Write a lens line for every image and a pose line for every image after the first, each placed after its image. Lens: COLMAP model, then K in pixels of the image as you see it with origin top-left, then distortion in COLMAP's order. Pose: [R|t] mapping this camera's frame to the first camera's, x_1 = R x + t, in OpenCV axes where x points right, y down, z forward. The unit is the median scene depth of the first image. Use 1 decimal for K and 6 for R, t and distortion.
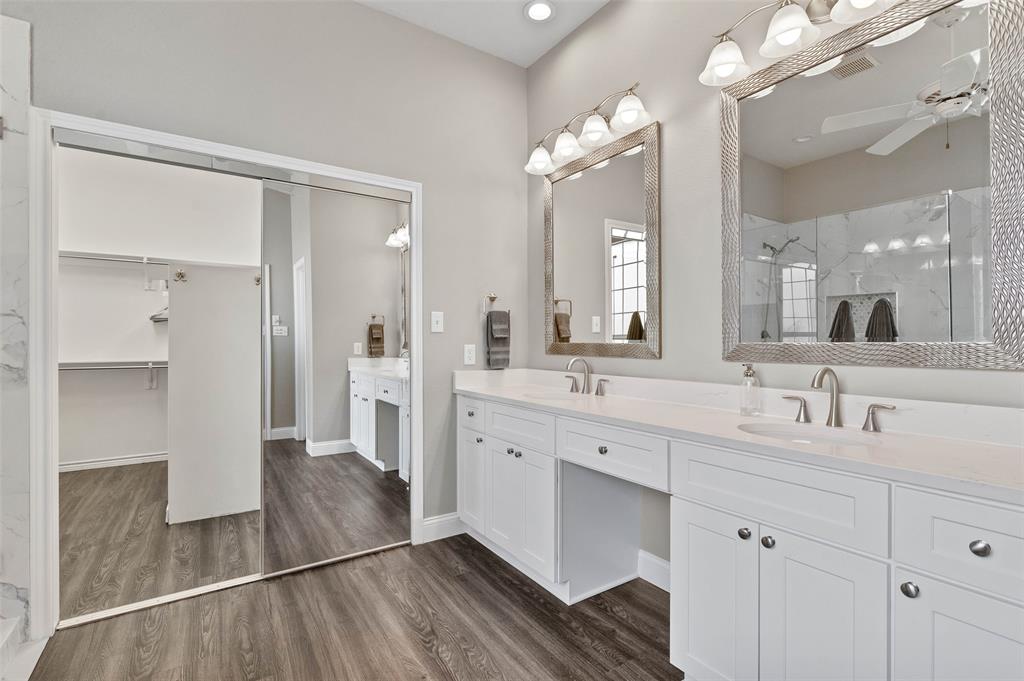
lens RADIAL K [[471.9, 0, 514.3], [0, 471.9, 343.6], [0, 0, 1]] dist [-0.014234, 0.002138]
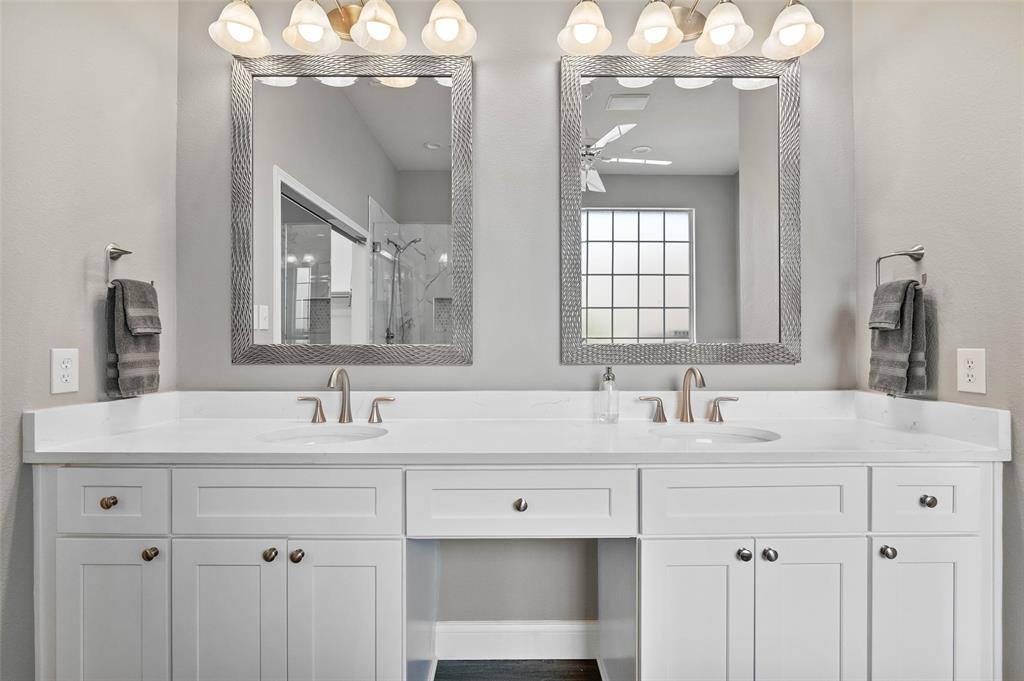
lens RADIAL K [[495.7, 0, 514.0], [0, 495.7, 336.4], [0, 0, 1]] dist [-0.005216, -0.000616]
pose [[0.544374, 0.011979, 0.838757, -0.254303], [0.002124, 0.999875, -0.015659, -0.000845], [-0.838840, 0.010306, 0.544280, 0.382242]]
